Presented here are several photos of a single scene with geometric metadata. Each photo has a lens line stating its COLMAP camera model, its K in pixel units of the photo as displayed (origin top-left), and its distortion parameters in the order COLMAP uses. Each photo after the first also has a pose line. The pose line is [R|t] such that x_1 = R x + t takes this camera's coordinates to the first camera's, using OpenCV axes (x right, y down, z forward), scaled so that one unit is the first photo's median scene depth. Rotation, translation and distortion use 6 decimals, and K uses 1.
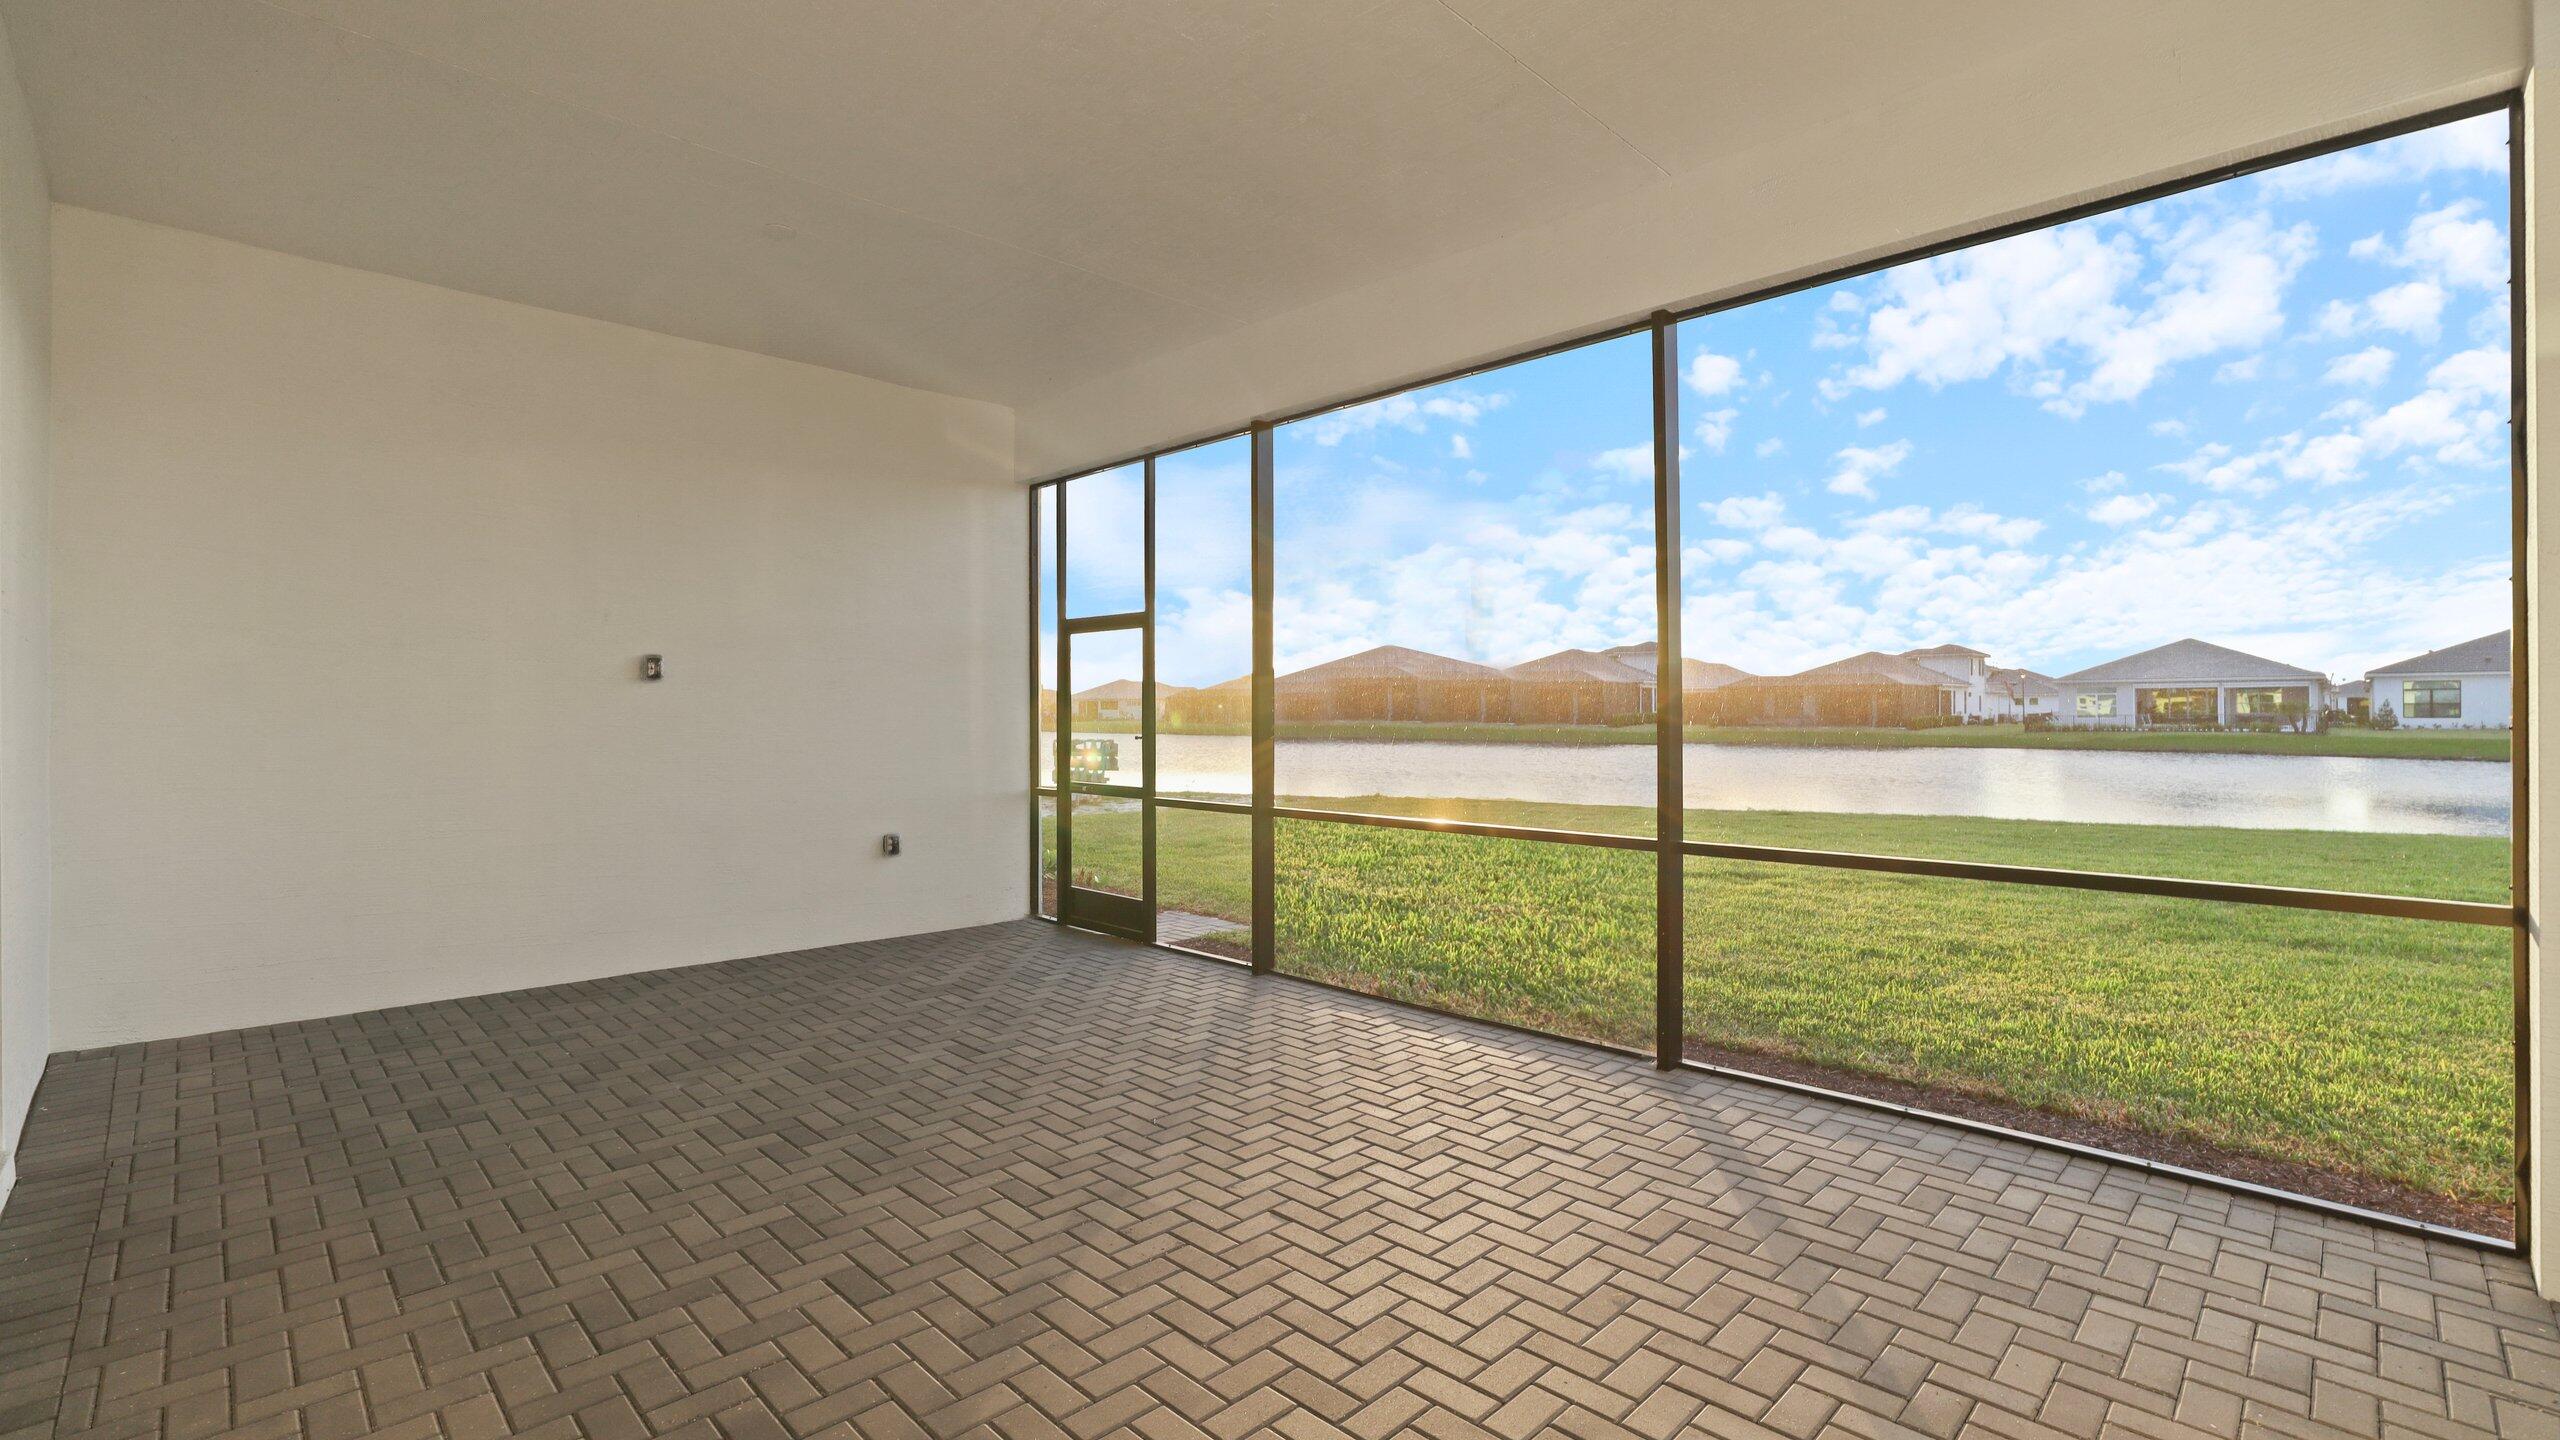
lens RADIAL K [[1110.8, 0, 1260.6], [0, 1110.8, 701.6], [0, 0, 1]] dist [-0.049060, 0.020161]
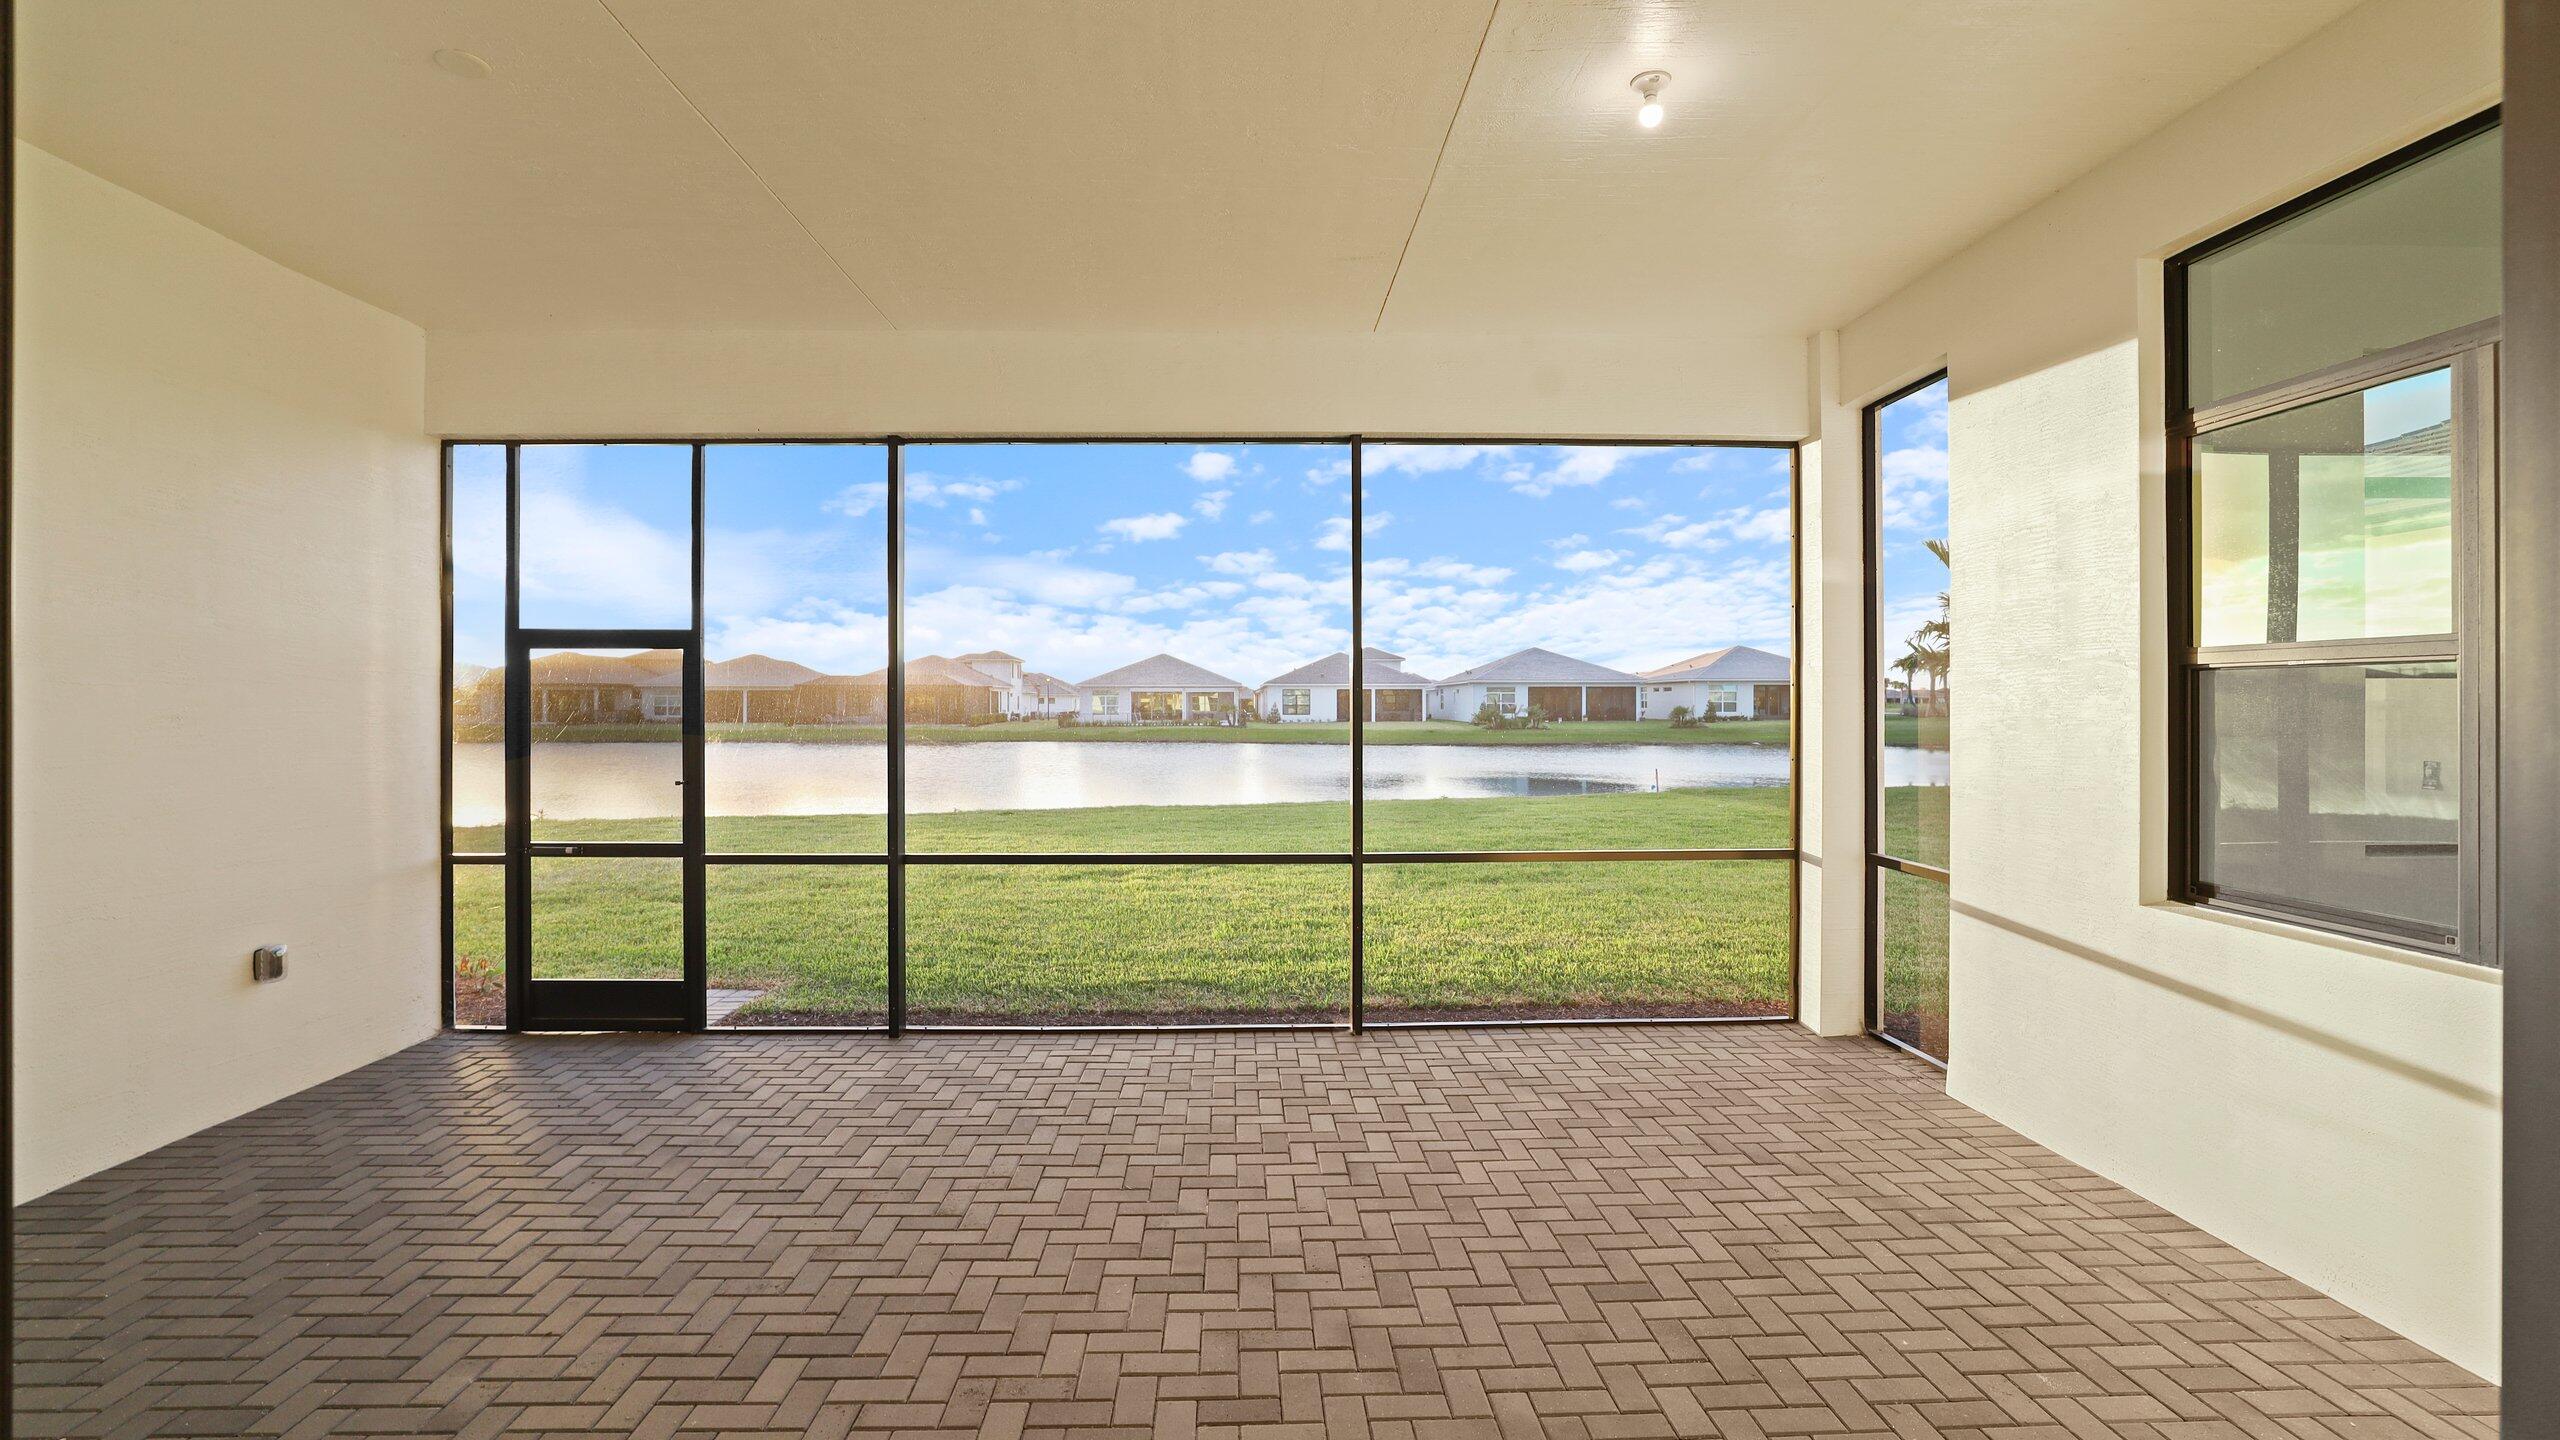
lens RADIAL K [[1110.8, 0, 1260.6], [0, 1110.8, 701.6], [0, 0, 1]] dist [-0.049060, 0.020161]
pose [[0.679663, 0.005680, 0.733503, -0.560816], [-0.008920, 0.999960, 0.000522, -0.042499], [-0.733471, -0.006898, 0.679686, 0.186174]]
